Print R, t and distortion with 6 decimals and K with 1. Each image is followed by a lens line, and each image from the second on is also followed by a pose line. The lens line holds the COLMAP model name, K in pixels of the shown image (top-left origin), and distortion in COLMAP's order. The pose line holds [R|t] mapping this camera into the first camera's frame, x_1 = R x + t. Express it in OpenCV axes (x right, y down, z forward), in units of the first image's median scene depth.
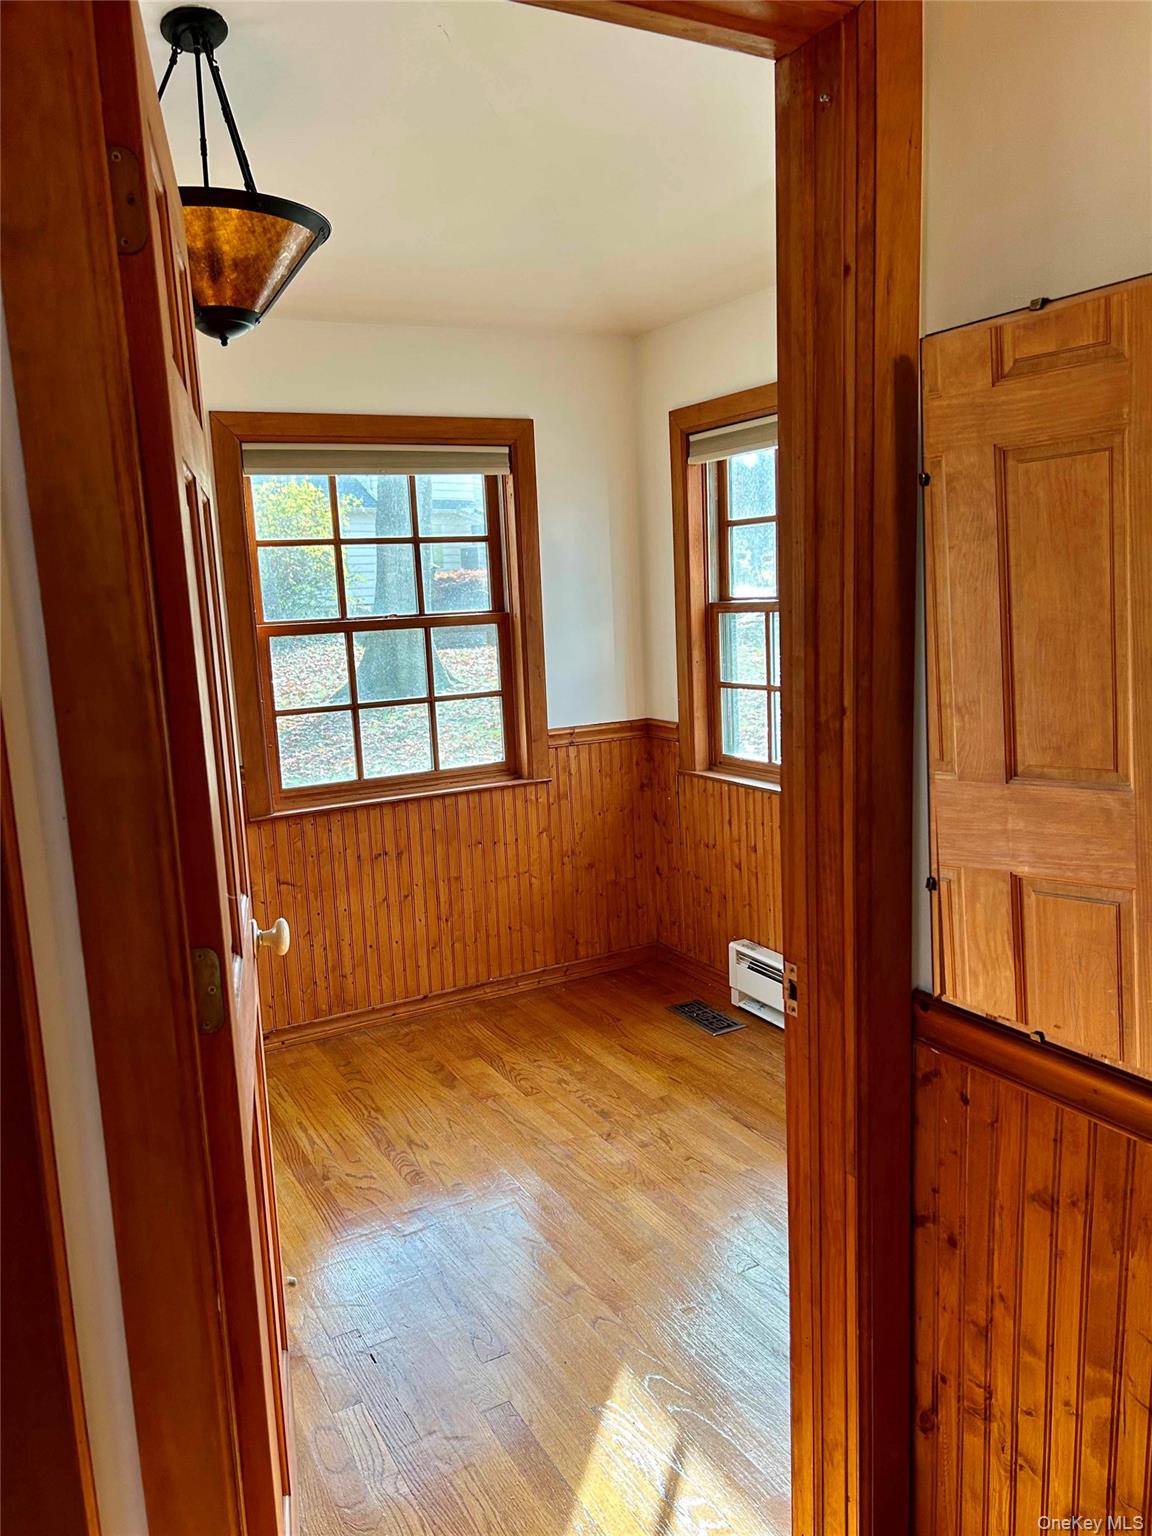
lens RADIAL K [[1152.9, 0, 581.1], [0, 1152.9, 774.8], [0, 0, 1]] dist [0.079497, -0.114311]
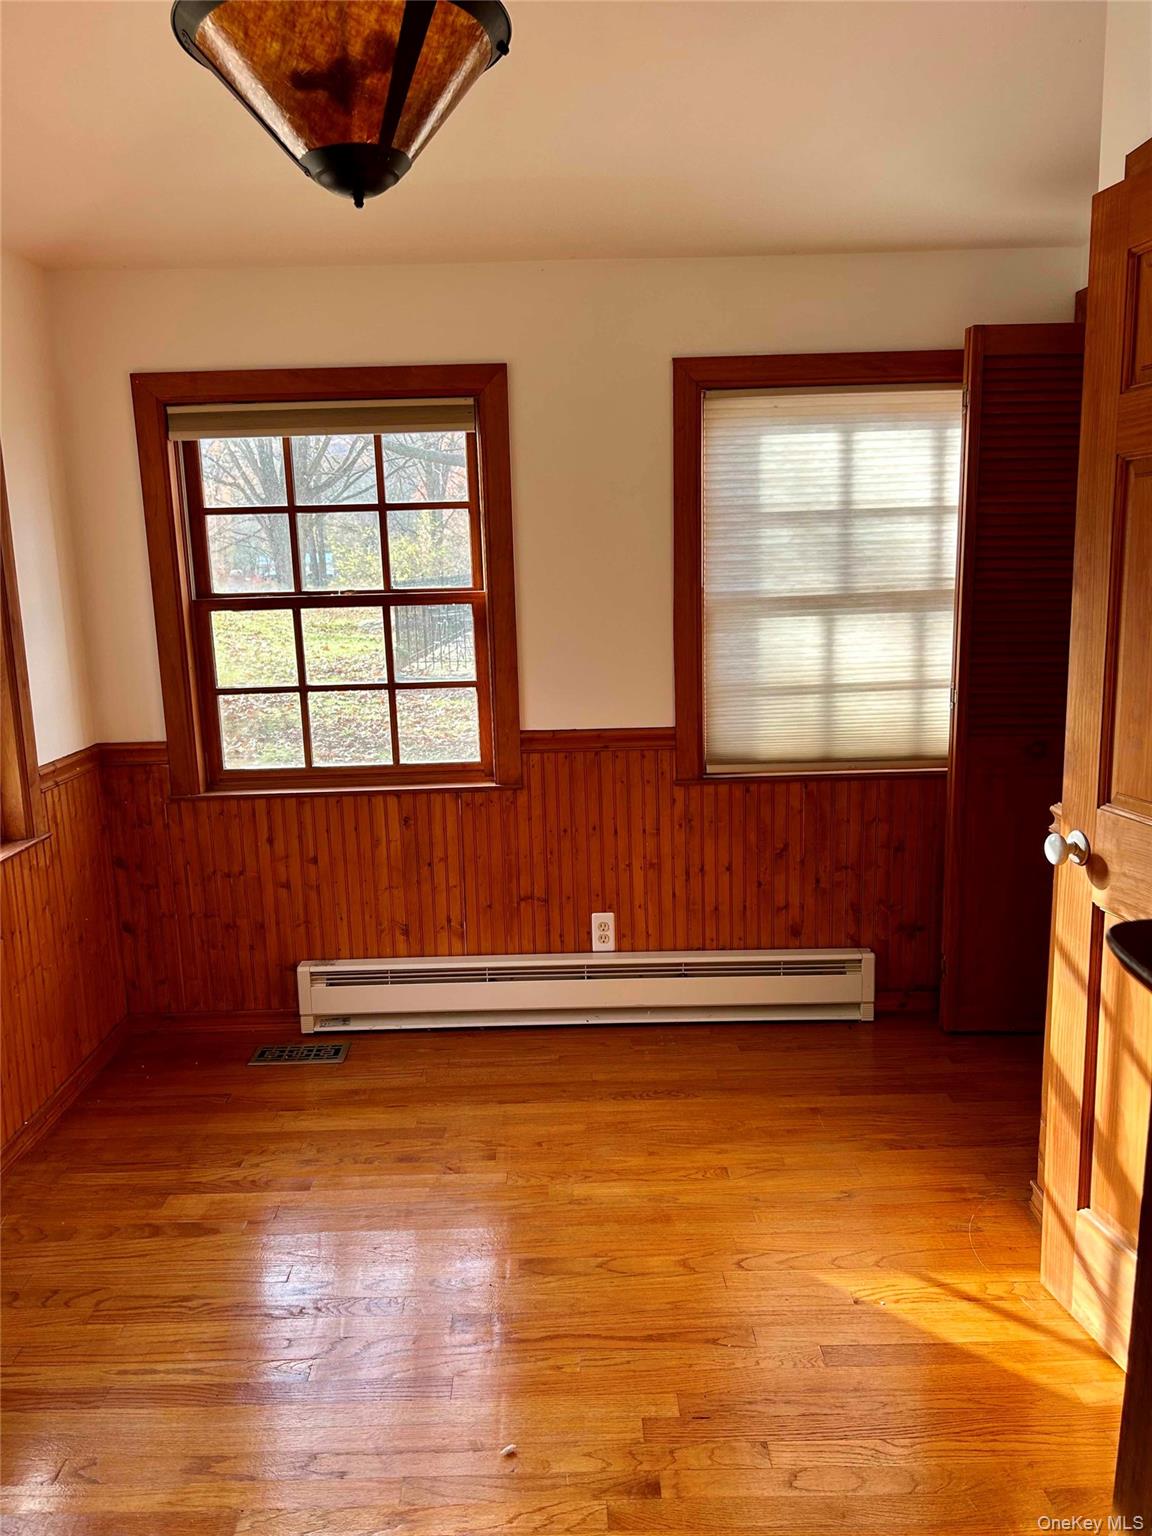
lens RADIAL K [[1142.1, 0, 576.0], [0, 1142.1, 768.0], [0, 0, 1]] dist [-0.000987, 0.001034]
pose [[0.461888, -0.127429, 0.877737, -1.009963], [0.154177, 0.986094, 0.062029, -0.062344], [-0.873435, 0.106676, 0.475112, 0.668366]]
